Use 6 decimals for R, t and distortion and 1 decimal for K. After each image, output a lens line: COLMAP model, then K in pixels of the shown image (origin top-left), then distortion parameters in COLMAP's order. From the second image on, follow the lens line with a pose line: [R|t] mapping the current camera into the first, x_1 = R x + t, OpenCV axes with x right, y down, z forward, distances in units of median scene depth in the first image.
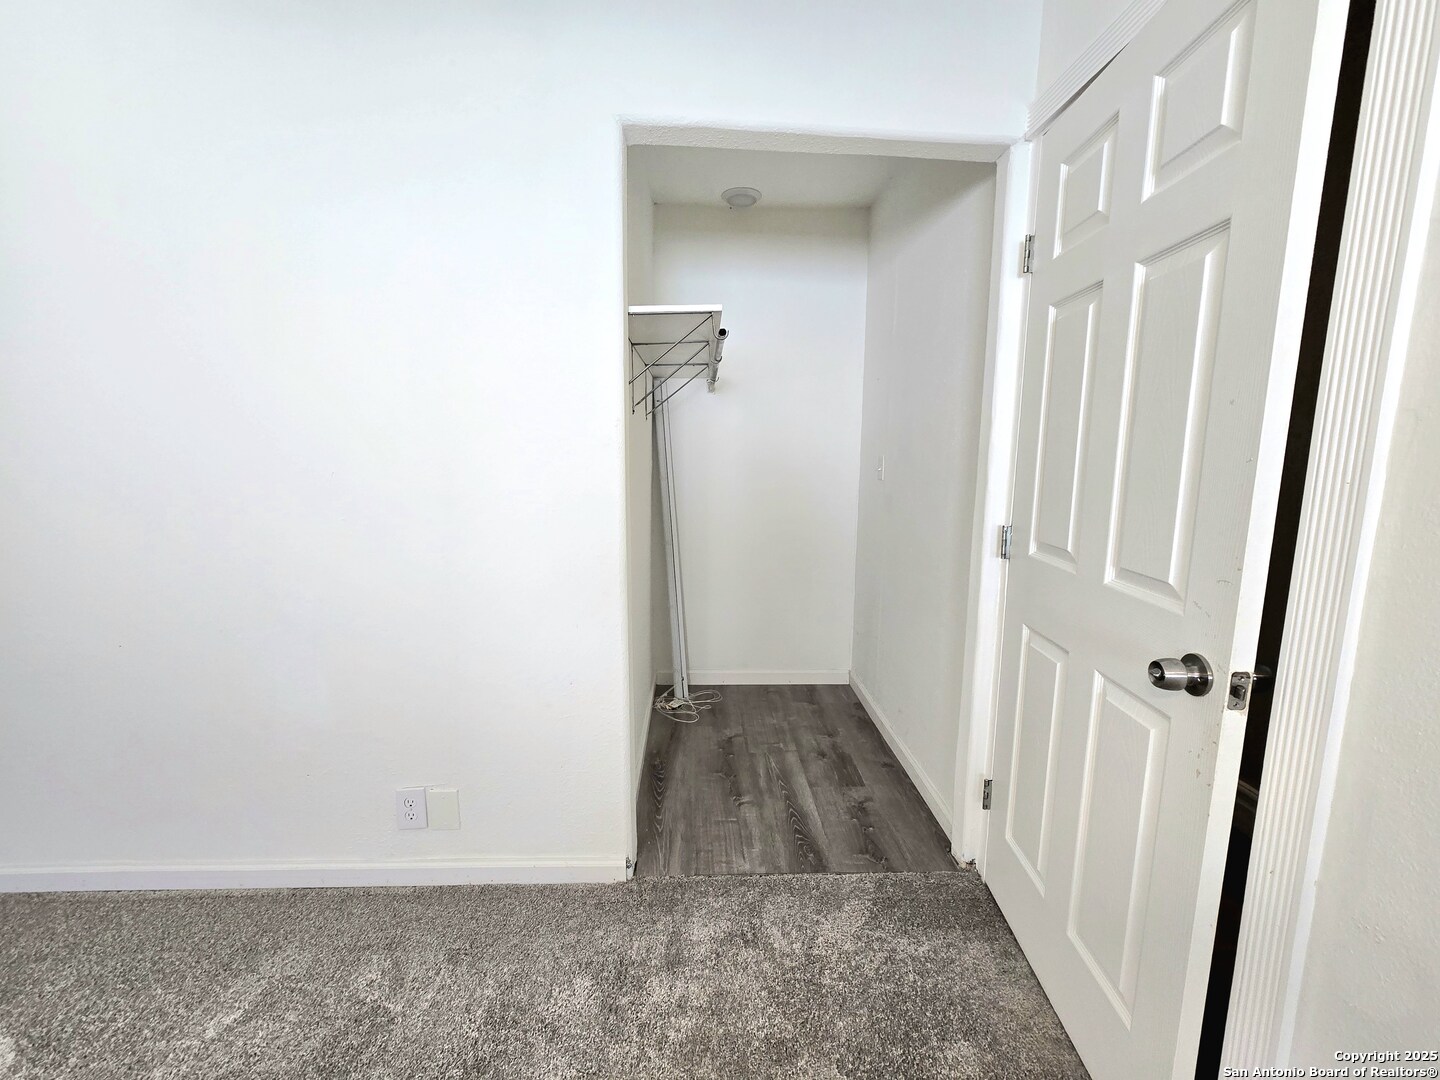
lens RADIAL K [[590.5, 0, 717.1], [0, 590.5, 536.1], [0, 0, 1]] dist [-0.002646, -0.000231]
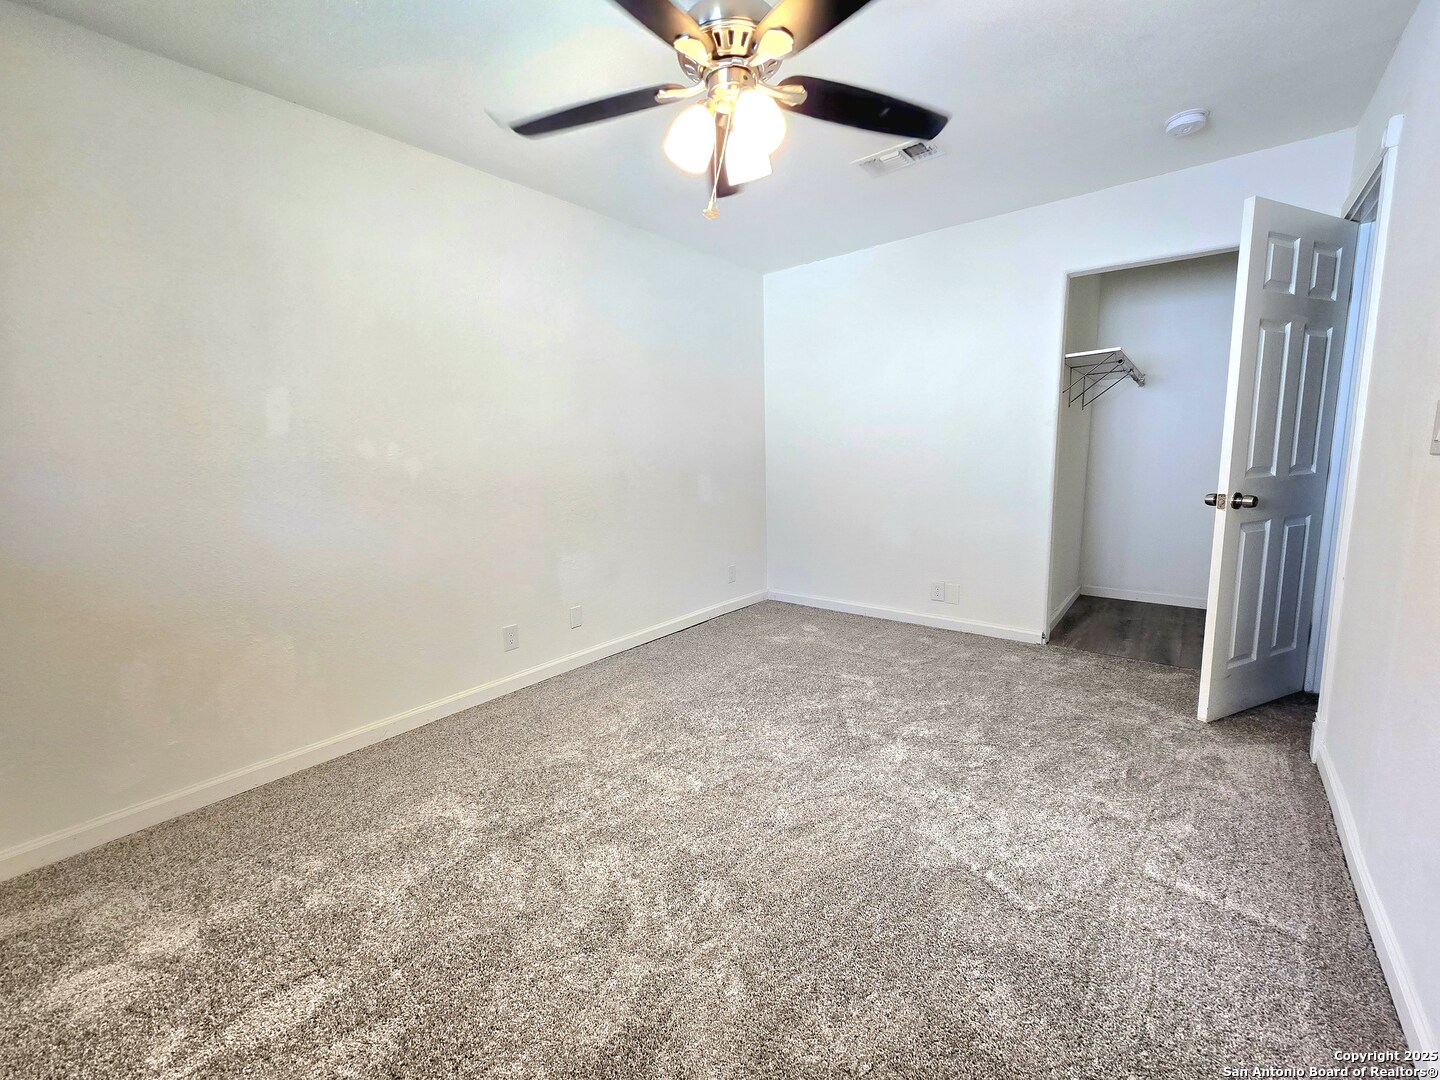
lens RADIAL K [[590.5, 0, 717.1], [0, 590.5, 536.1], [0, 0, 1]] dist [-0.002646, -0.000231]
pose [[0.752954, 0.068793, -0.654467, 0.253765], [-0.065747, 0.997409, 0.029200, 0.201246], [0.654780, 0.021043, 0.755526, -1.037519]]
